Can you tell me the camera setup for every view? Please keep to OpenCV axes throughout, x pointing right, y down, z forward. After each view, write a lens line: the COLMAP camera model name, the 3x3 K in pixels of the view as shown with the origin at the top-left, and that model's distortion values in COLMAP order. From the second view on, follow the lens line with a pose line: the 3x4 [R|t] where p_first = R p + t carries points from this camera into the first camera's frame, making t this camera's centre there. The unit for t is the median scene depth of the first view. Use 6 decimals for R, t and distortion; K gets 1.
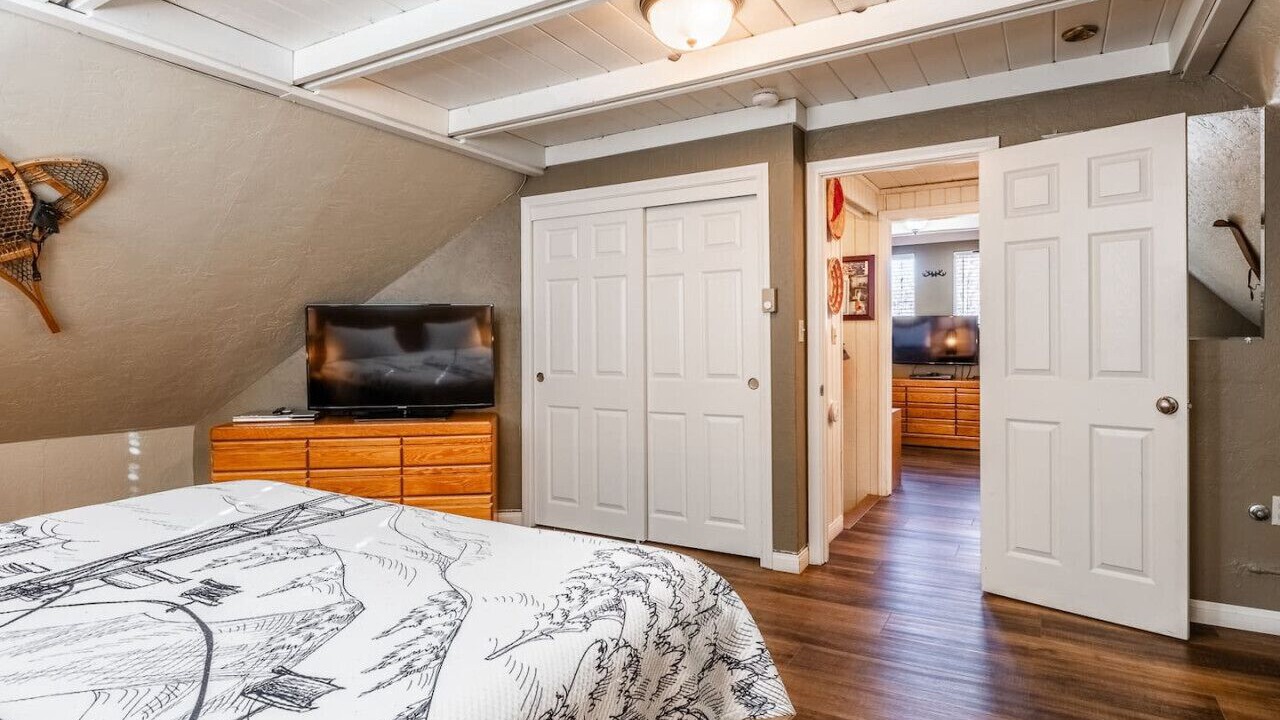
lens RADIAL K [[681.4, 0, 639.7], [0, 681.4, 343.8], [0, 0, 1]] dist [-0.004467, -0.001930]
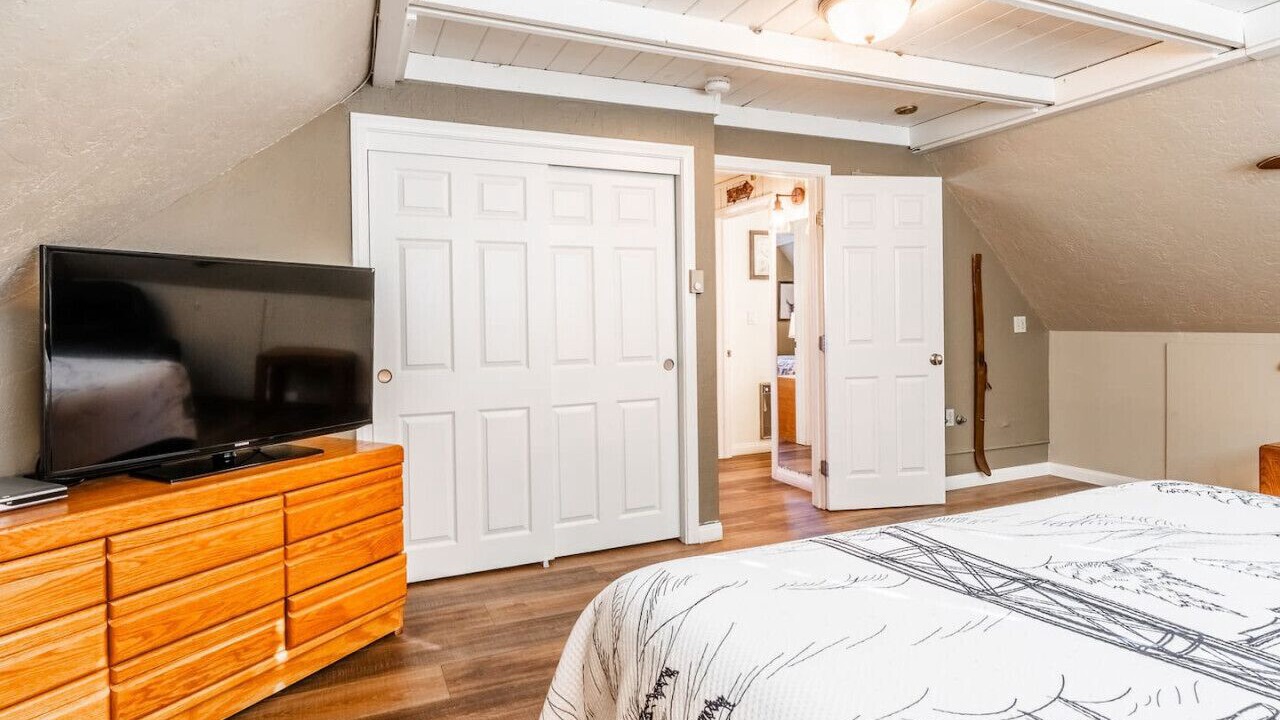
lens RADIAL K [[694.1, 0, 631.1], [0, 694.1, 330.7], [0, 0, 1]] dist [-0.002647, -0.000660]
pose [[0.587057, -0.015278, 0.809402, -0.715983], [0.015093, 0.999855, 0.007926, 0.000441], [-0.809405, 0.007564, 0.587202, 0.468299]]
